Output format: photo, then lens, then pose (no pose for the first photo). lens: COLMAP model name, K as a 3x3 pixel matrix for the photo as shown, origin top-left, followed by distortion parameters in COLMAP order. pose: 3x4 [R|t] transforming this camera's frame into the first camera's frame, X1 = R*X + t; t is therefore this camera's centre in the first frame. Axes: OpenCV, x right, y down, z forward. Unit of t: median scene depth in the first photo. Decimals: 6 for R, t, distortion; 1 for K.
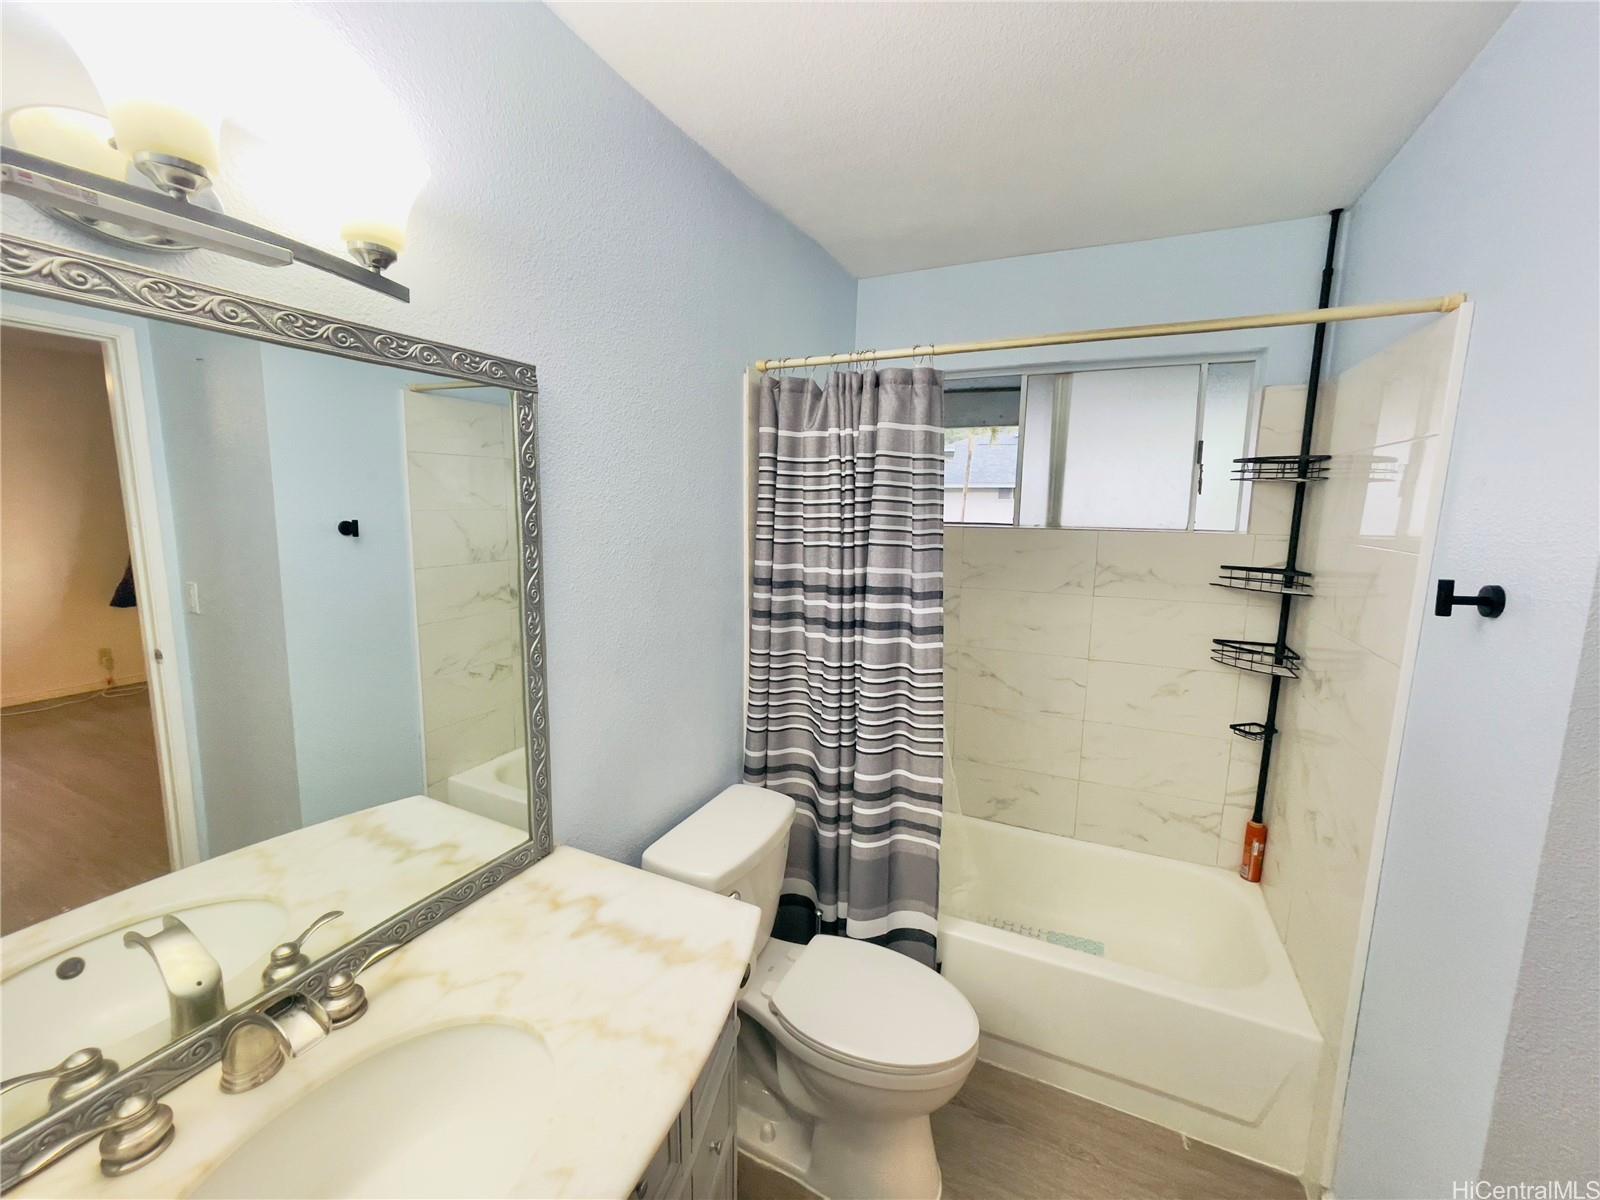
lens RADIAL K [[651.9, 0, 798.0], [0, 651.9, 602.0], [0, 0, 1]] dist [-0.007624, 0.008052]
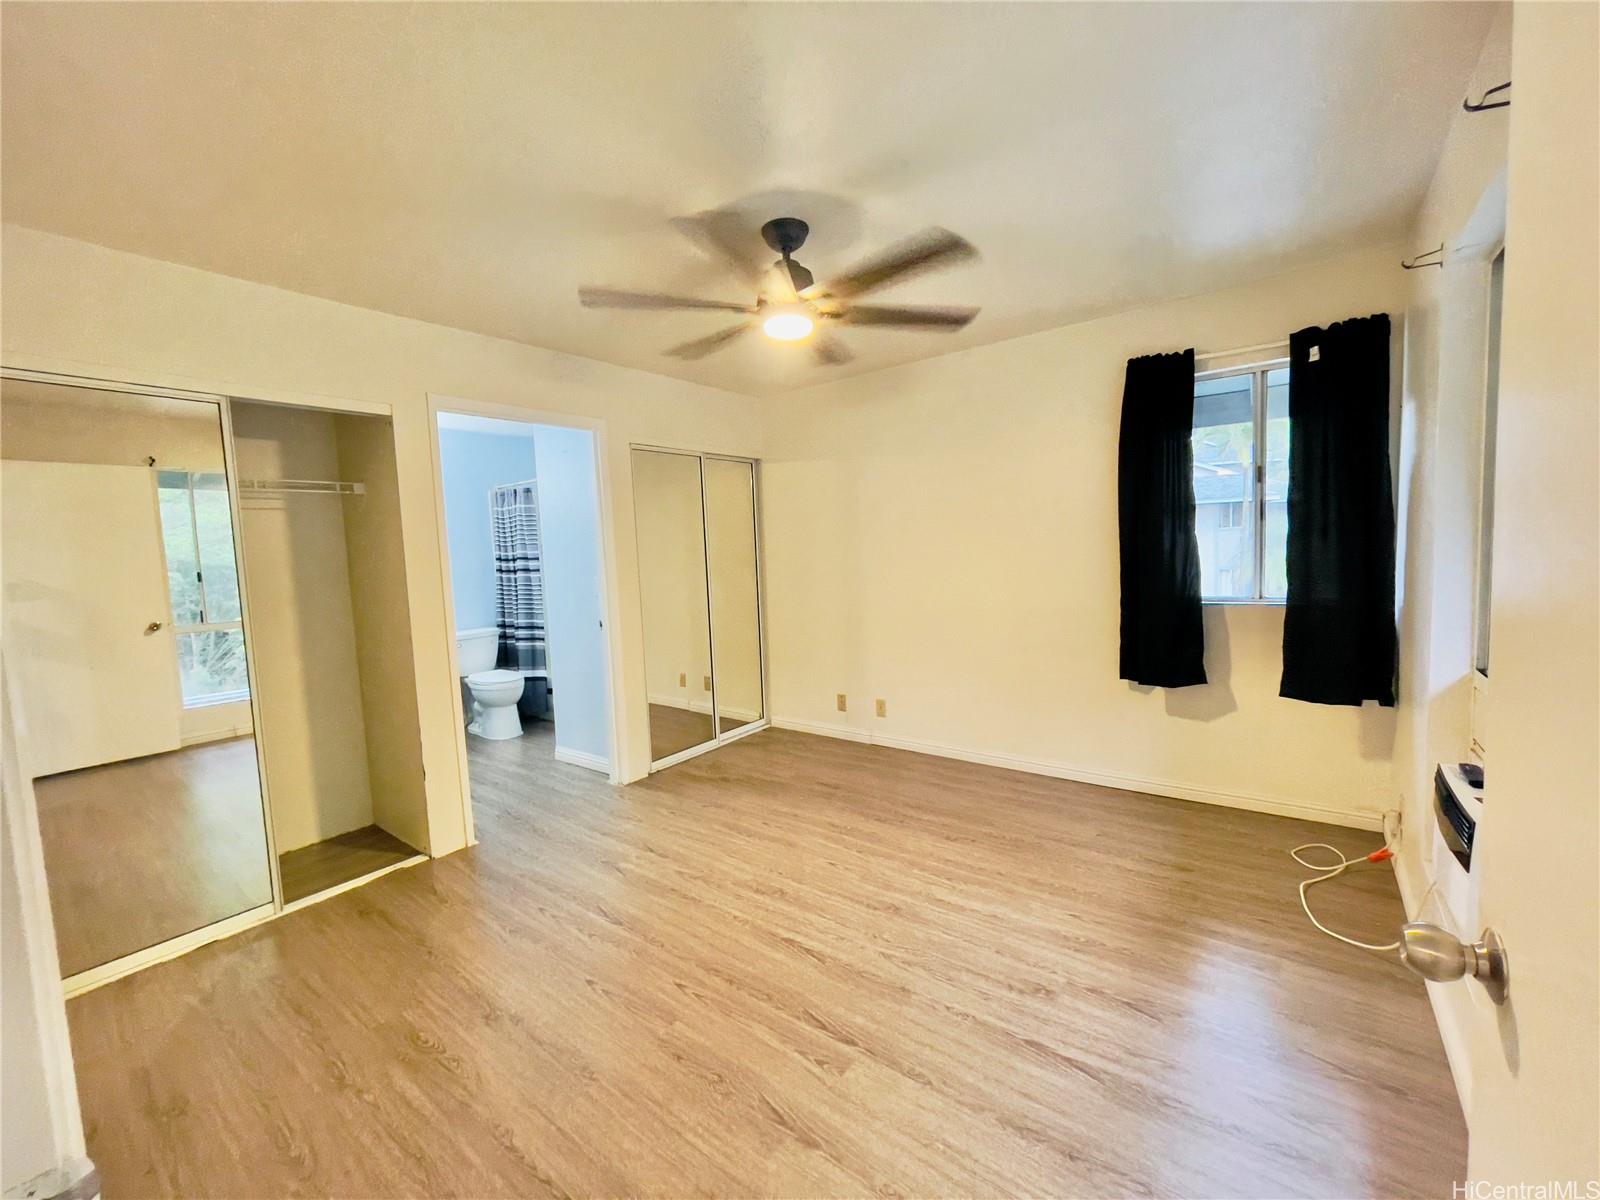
lens RADIAL K [[651.9, 0, 798.4], [0, 651.9, 594.1], [0, 0, 1]] dist [-0.007624, 0.008052]
pose [[0.976942, -0.042233, -0.209285, 1.969859], [0.029030, 0.997413, -0.065760, 0.376123], [0.211521, 0.058168, 0.975641, -1.647829]]
